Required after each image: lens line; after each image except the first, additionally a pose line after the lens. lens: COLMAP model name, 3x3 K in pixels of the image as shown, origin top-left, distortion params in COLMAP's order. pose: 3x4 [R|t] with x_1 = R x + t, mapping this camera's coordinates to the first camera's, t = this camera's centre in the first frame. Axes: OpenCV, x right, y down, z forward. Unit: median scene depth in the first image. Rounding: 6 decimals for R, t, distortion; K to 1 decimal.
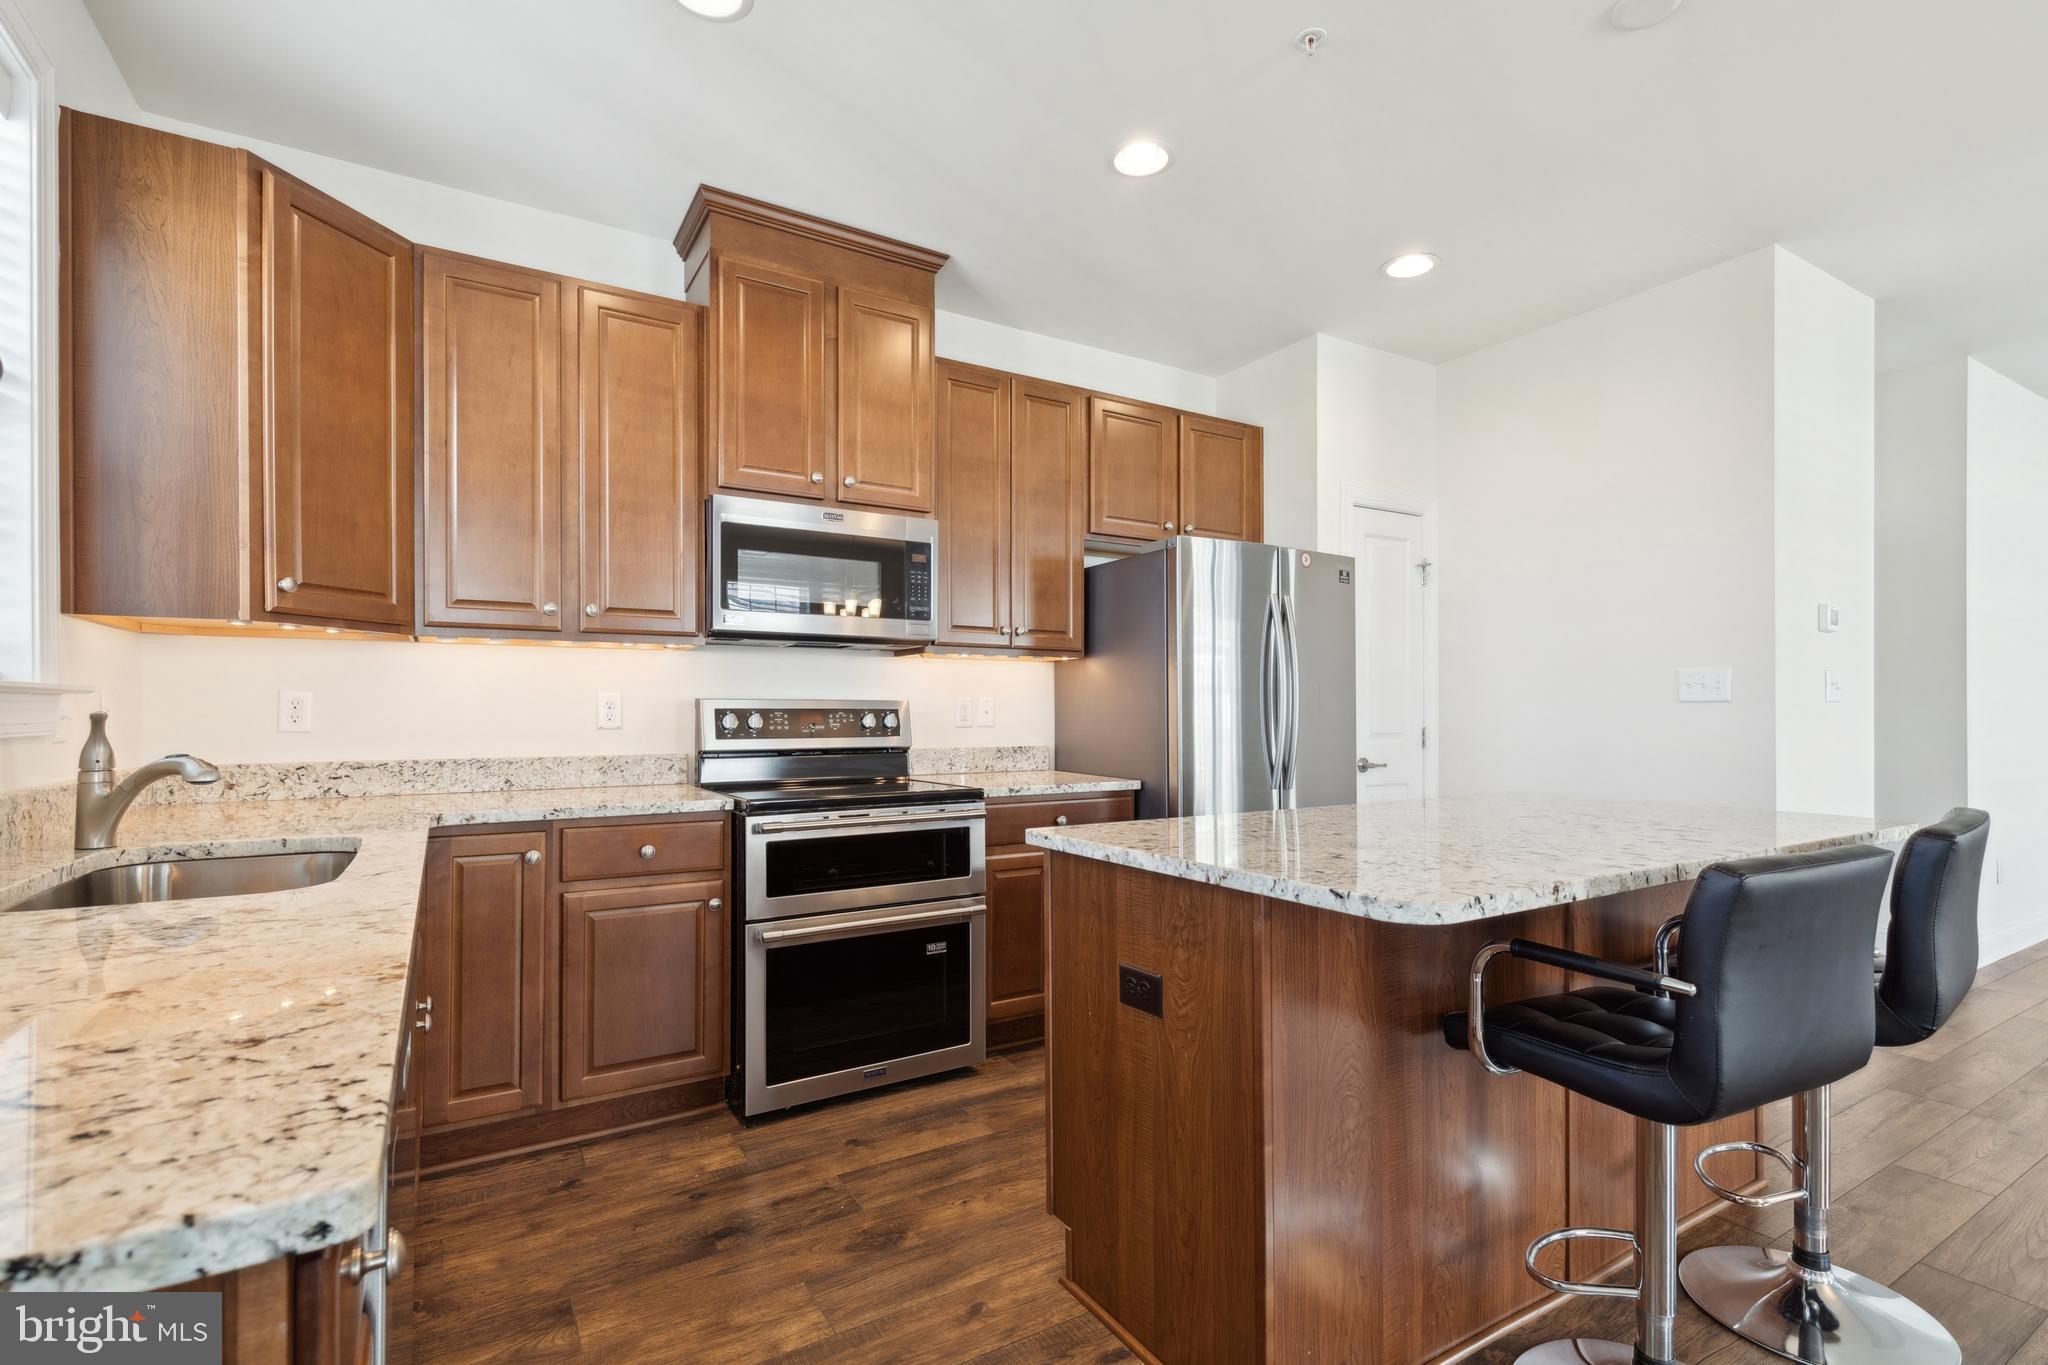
lens RADIAL K [[953.3, 0, 1042.2], [0, 953.3, 709.9], [0, 0, 1]] dist [0.013158, -0.004302]
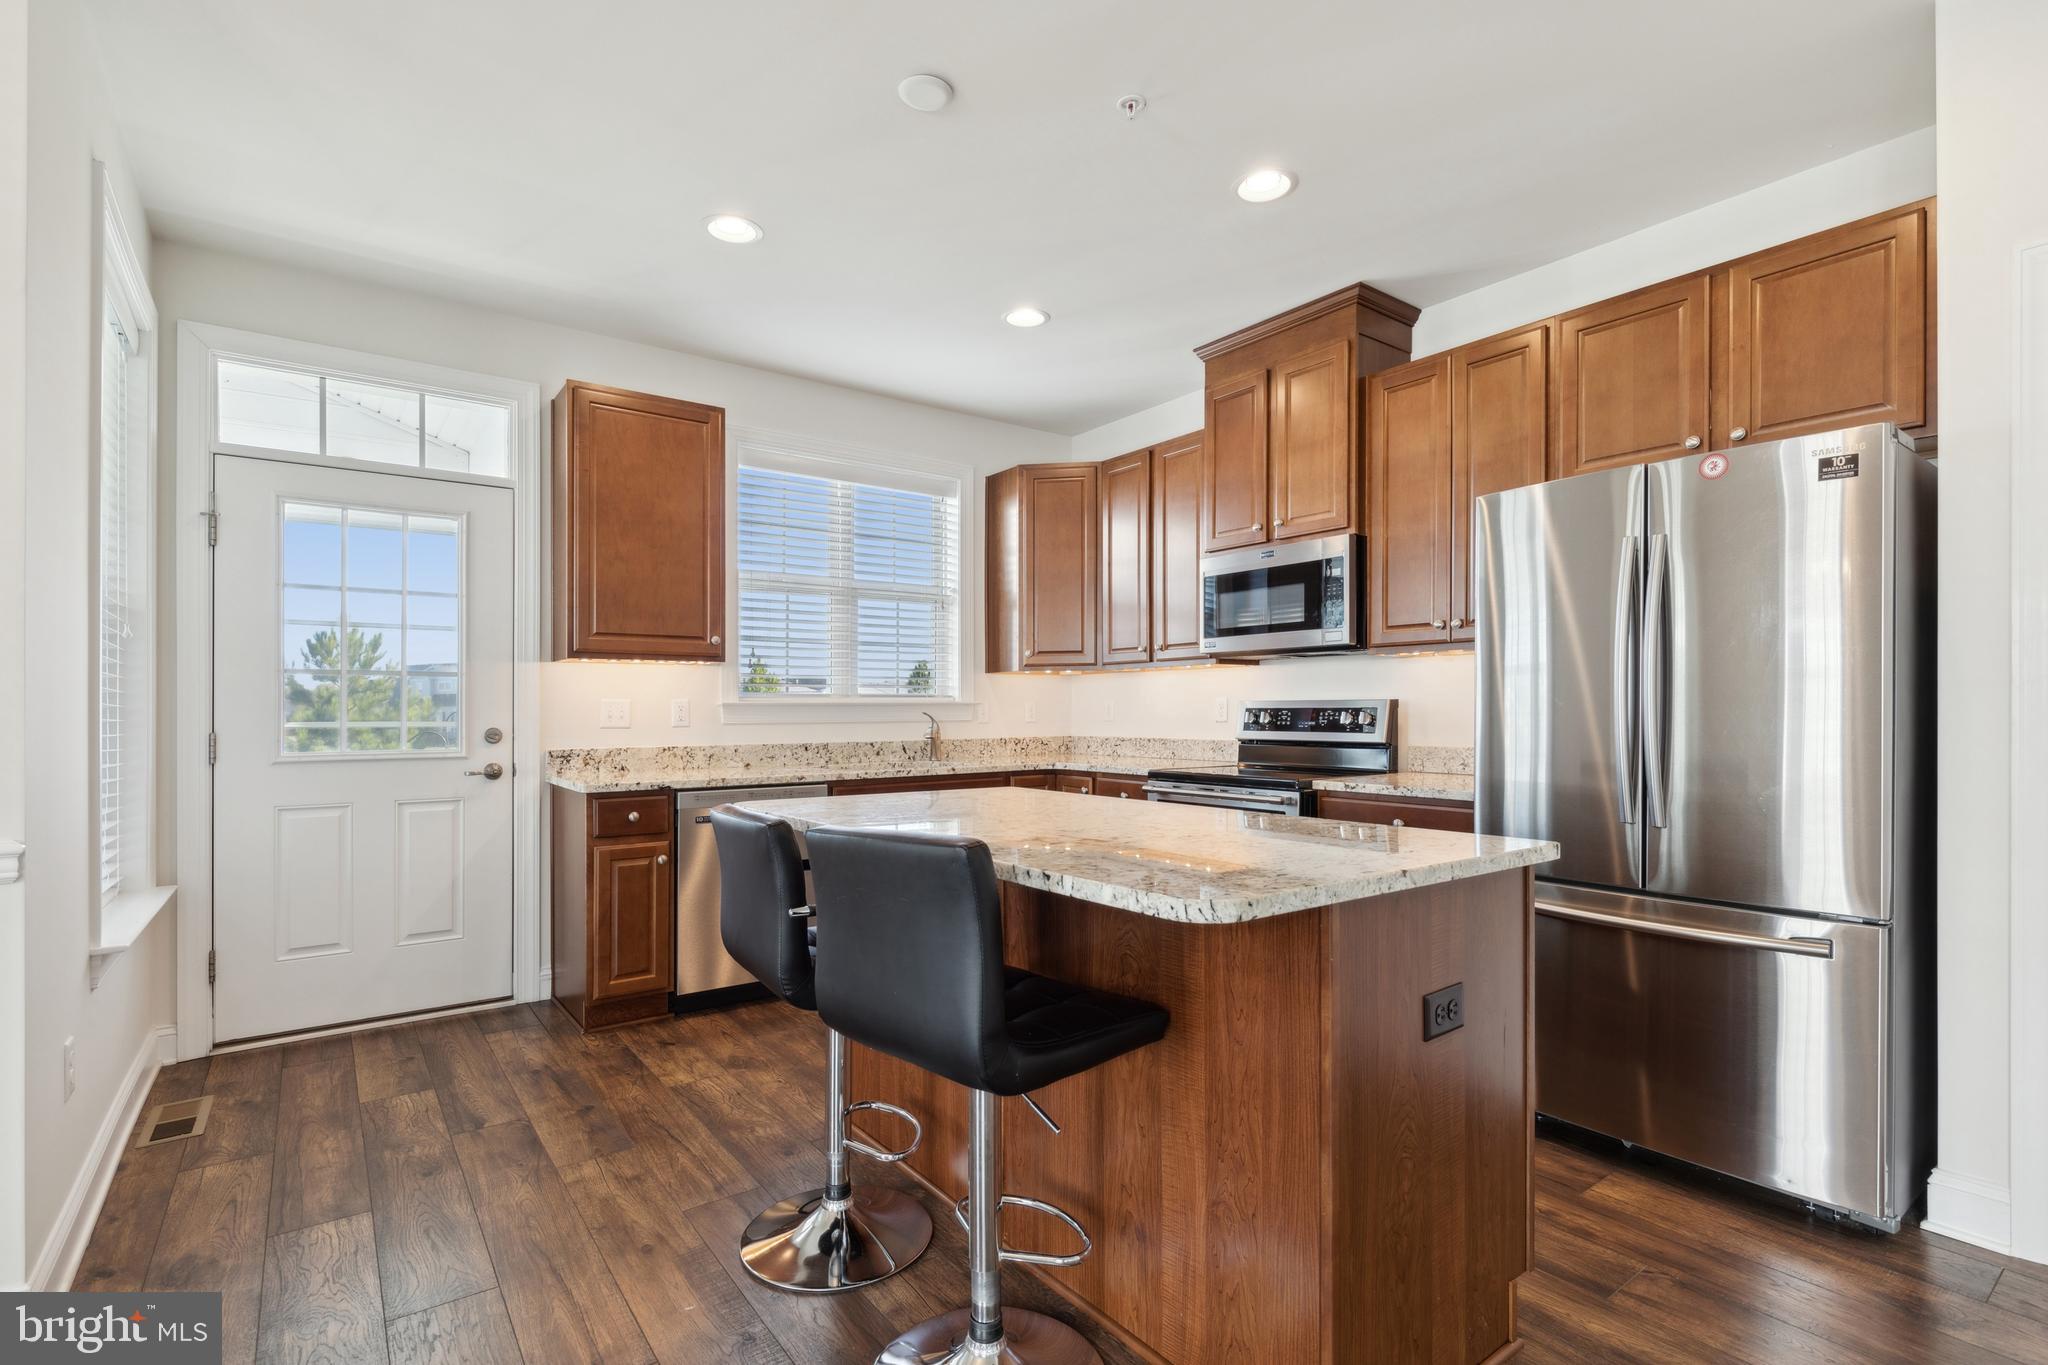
lens RADIAL K [[953.3, 0, 1014.1], [0, 953.3, 706.7], [0, 0, 1]] dist [0.013158, -0.004302]
pose [[0.075128, -0.004561, -0.997163, 1.071173], [0.005874, 0.999974, -0.004131, -0.000168], [0.997157, -0.005547, 0.075153, 0.610934]]
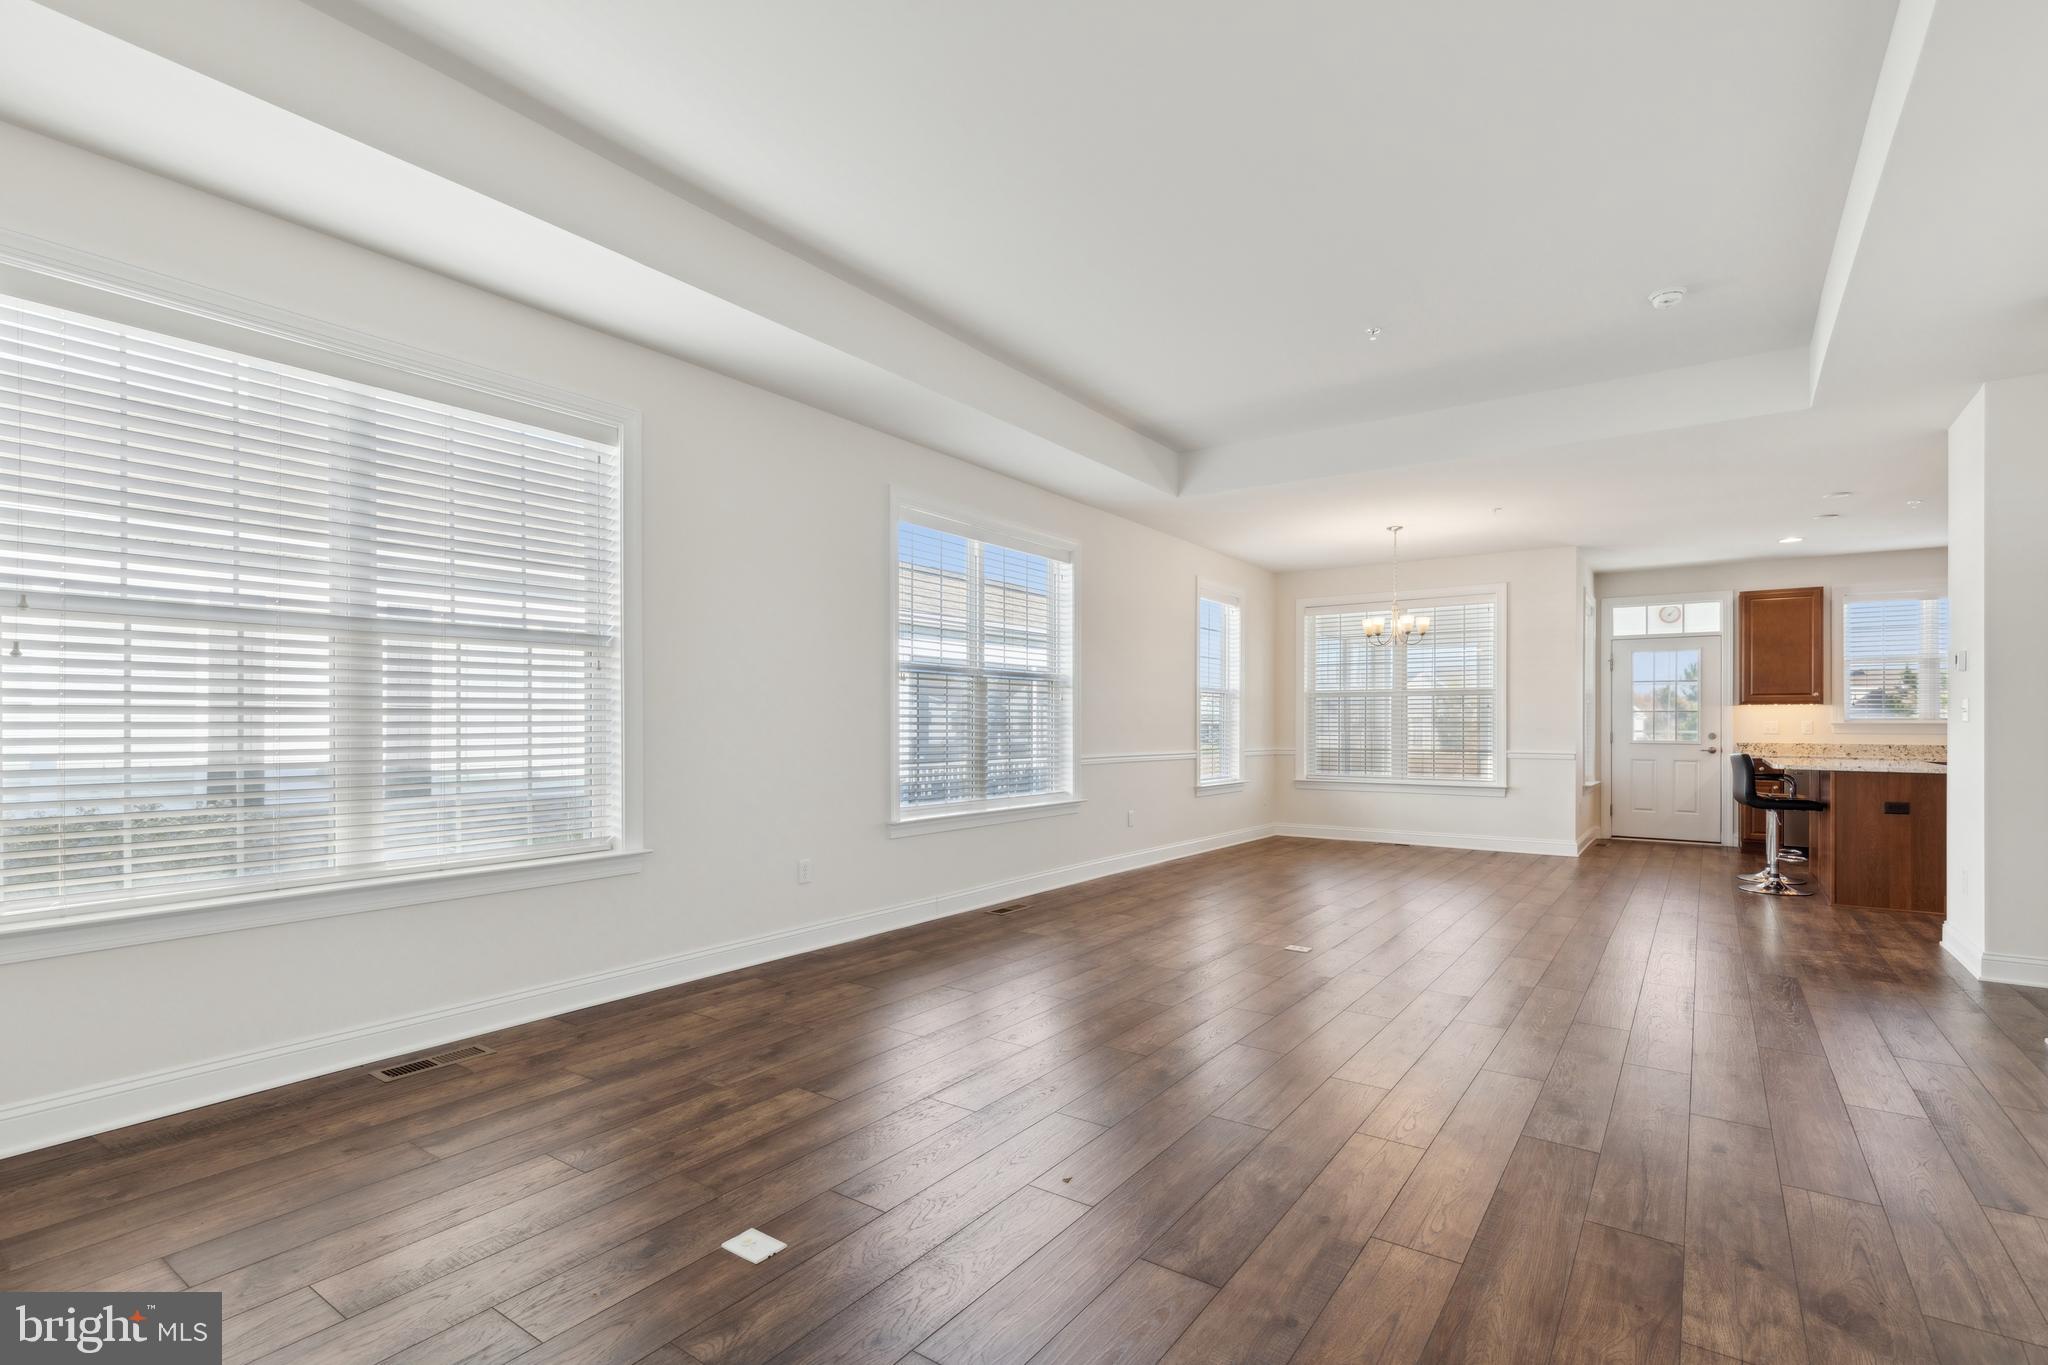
lens RADIAL K [[953.3, 0, 1039.7], [0, 953.3, 719.7], [0, 0, 1]] dist [0.013158, -0.004302]
pose [[-0.919729, -0.004719, -0.392526, 3.095128], [-0.002927, 0.999982, -0.005163, -0.001481], [0.392544, -0.003599, -0.919726, 2.097283]]
